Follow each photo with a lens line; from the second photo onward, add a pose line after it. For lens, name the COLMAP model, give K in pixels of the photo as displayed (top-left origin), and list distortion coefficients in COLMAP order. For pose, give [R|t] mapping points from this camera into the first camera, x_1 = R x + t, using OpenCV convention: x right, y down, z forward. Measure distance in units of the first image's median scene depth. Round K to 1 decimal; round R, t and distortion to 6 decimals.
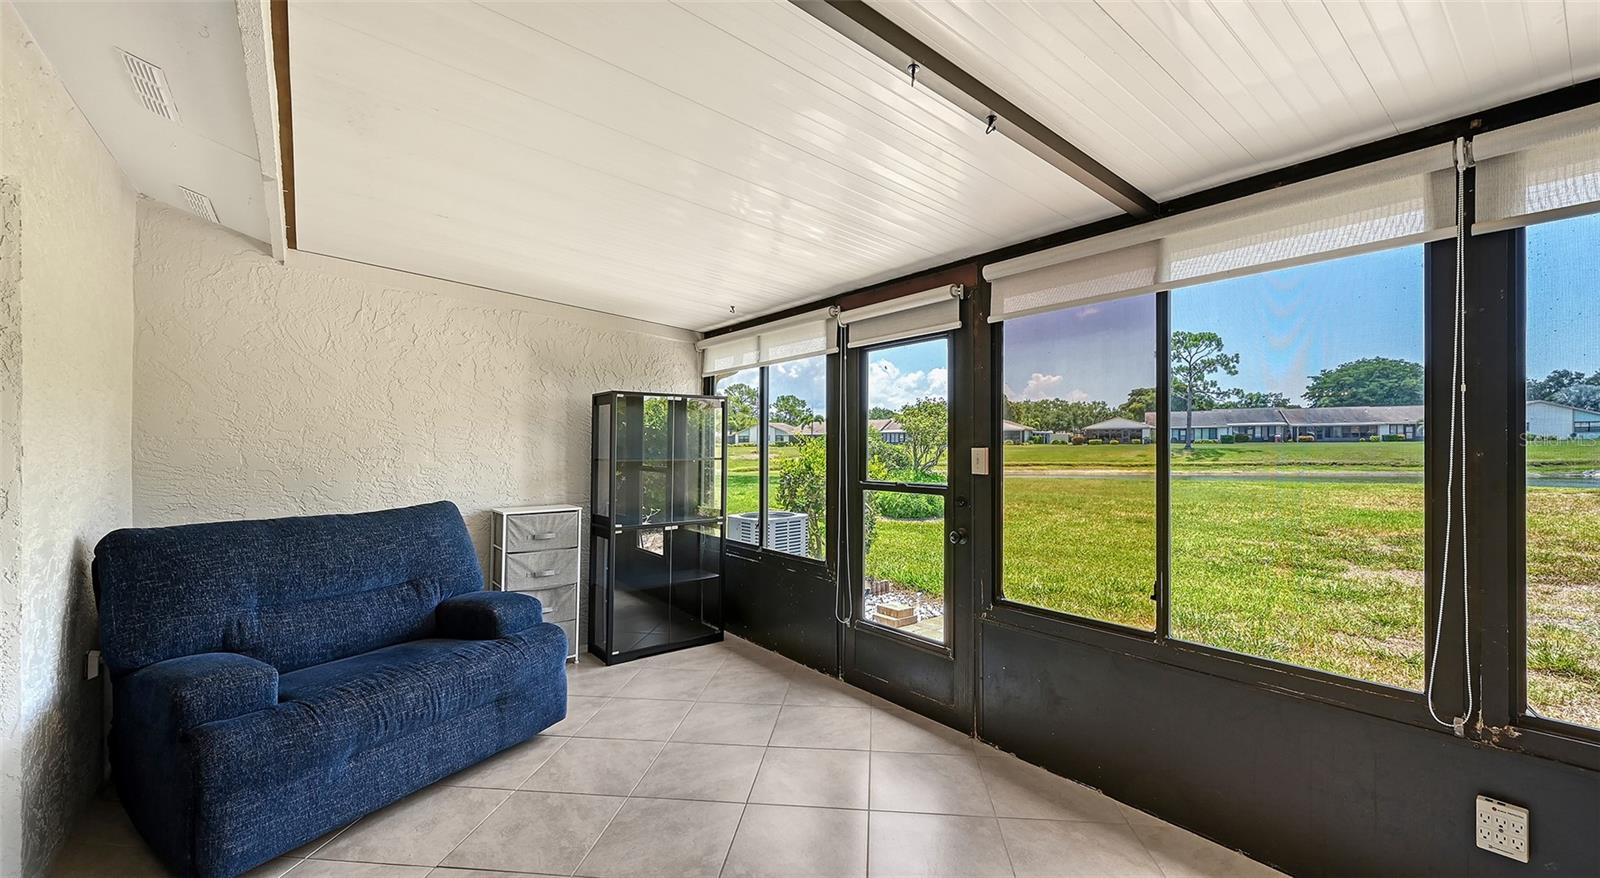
lens RADIAL K [[639.1, 0, 802.0], [0, 639.1, 445.0], [0, 0, 1]] dist [-0.000427, -0.000025]
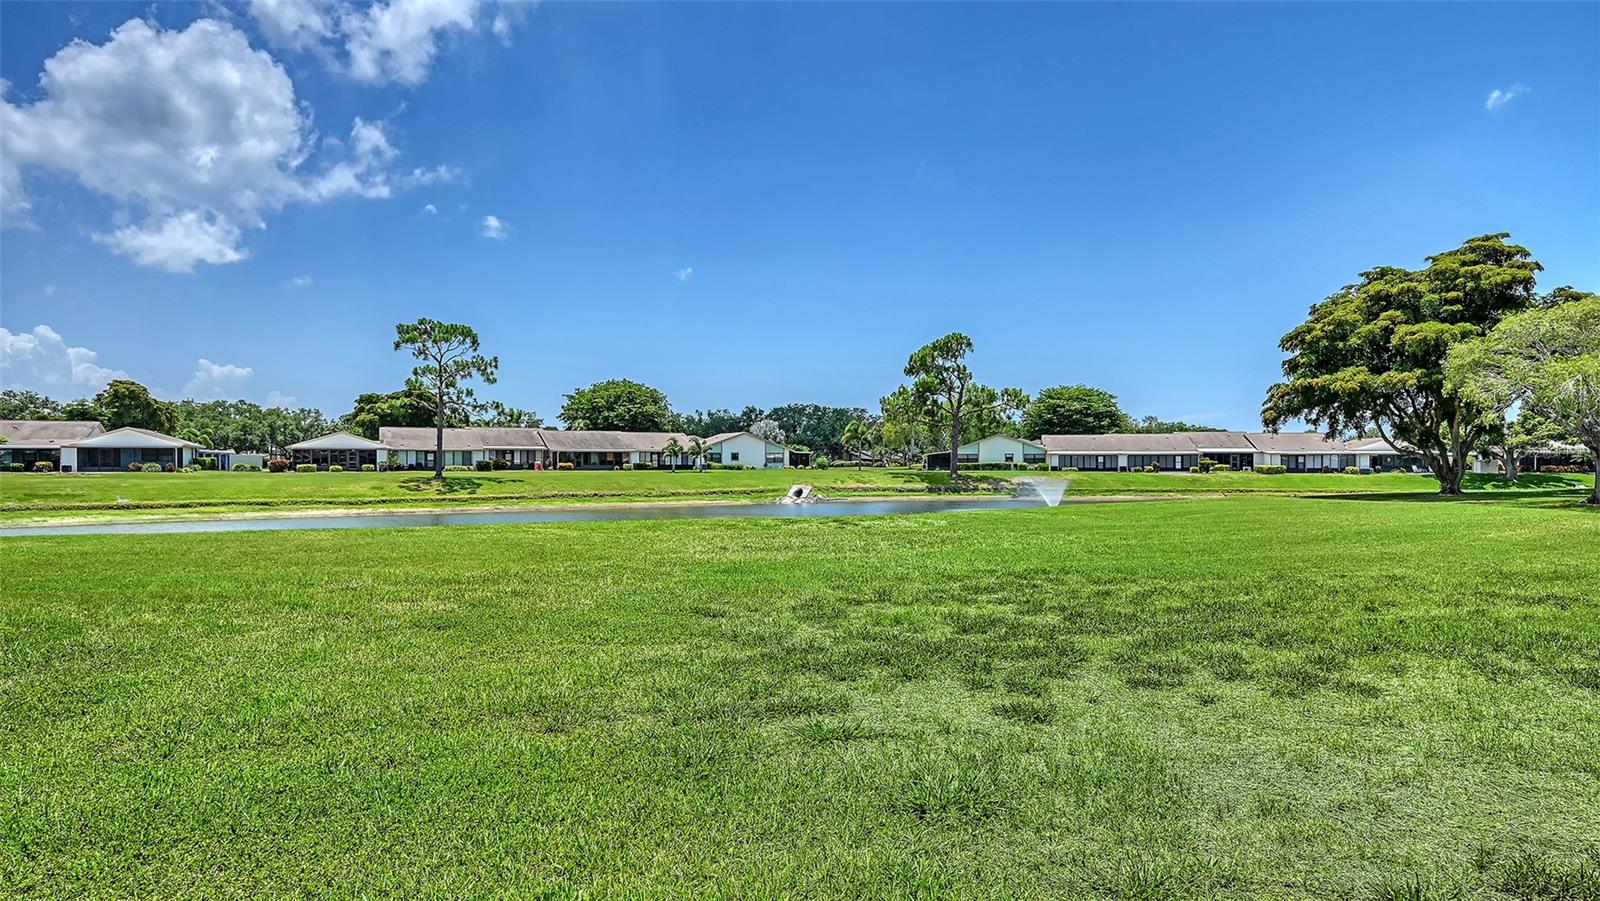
lens RADIAL K [[881.5, 0, 820.9], [0, 881.5, 492.4], [0, 0, 1]] dist [-0.002668, -0.001115]
pose [[0.572486, -0.014494, 0.819786, 0.018895], [-0.003645, 0.999789, 0.020221, 0.000398], [-0.819906, -0.014565, 0.572313, 0.049559]]
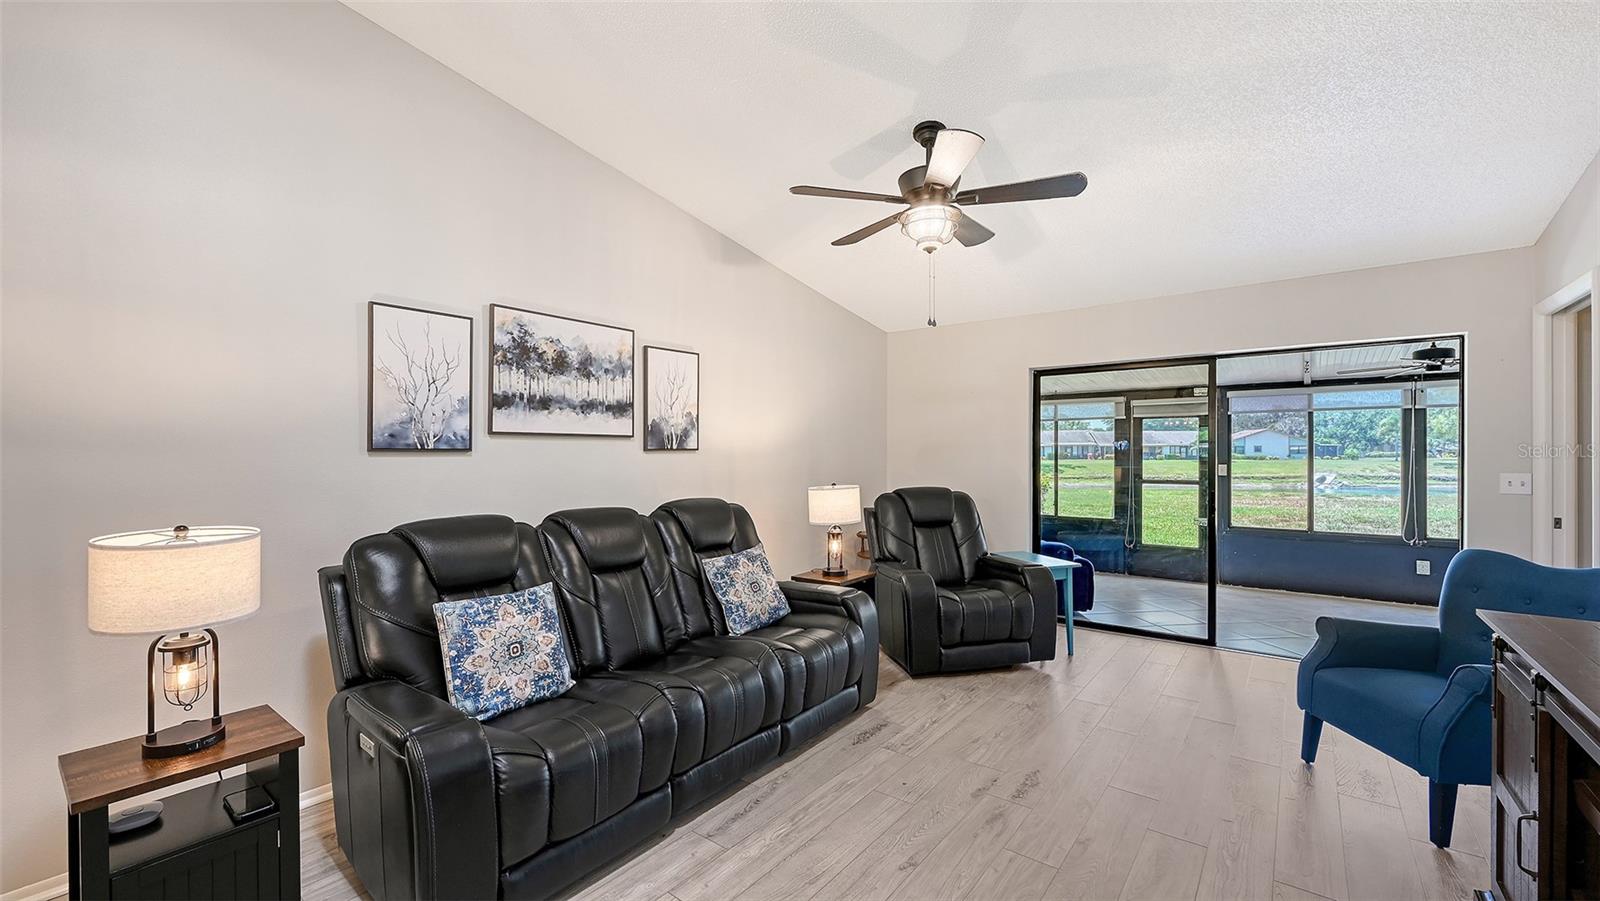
lens RADIAL K [[638.5, 0, 805.4], [0, 638.5, 450.9], [0, 0, 1]] dist [0.000151, 0.000052]
pose [[0.971195, 0.011434, 0.238013, -0.061338], [-0.008573, 0.999878, -0.013055, -0.000078], [-0.238133, 0.010638, 0.971174, -0.032875]]
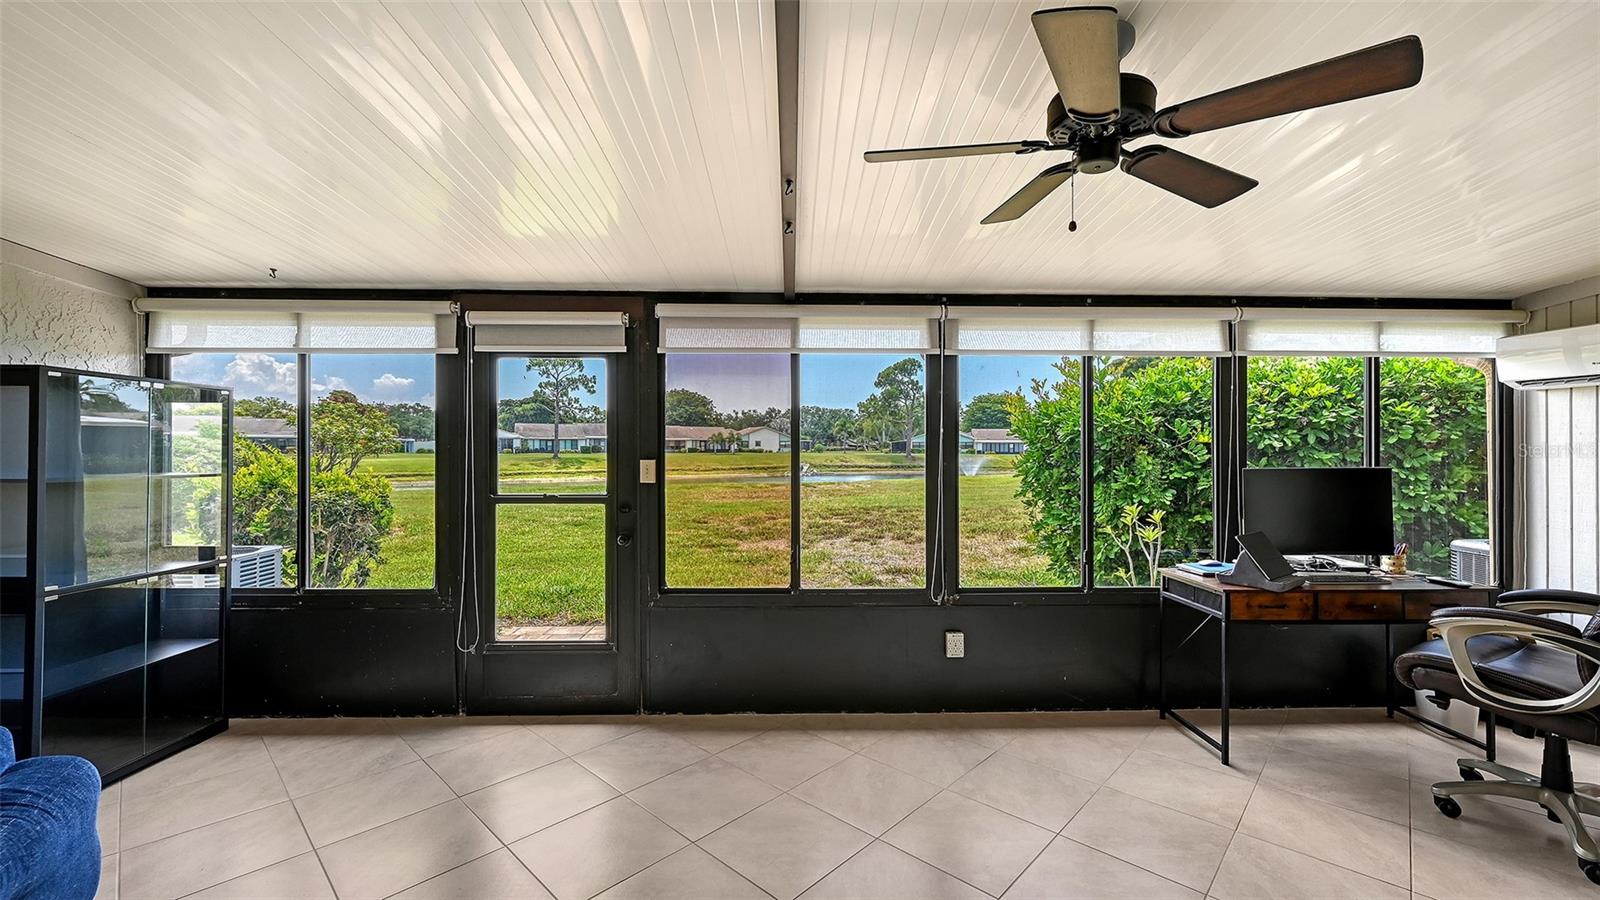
lens RADIAL K [[638.5, 0, 805.4], [0, 638.5, 450.4], [0, 0, 1]] dist [0.000151, 0.000052]
pose [[0.598678, 0.009552, 0.800933, -0.015724], [-0.004829, 0.999954, -0.008316, -0.000134], [-0.800975, 0.001111, 0.598697, 0.002768]]
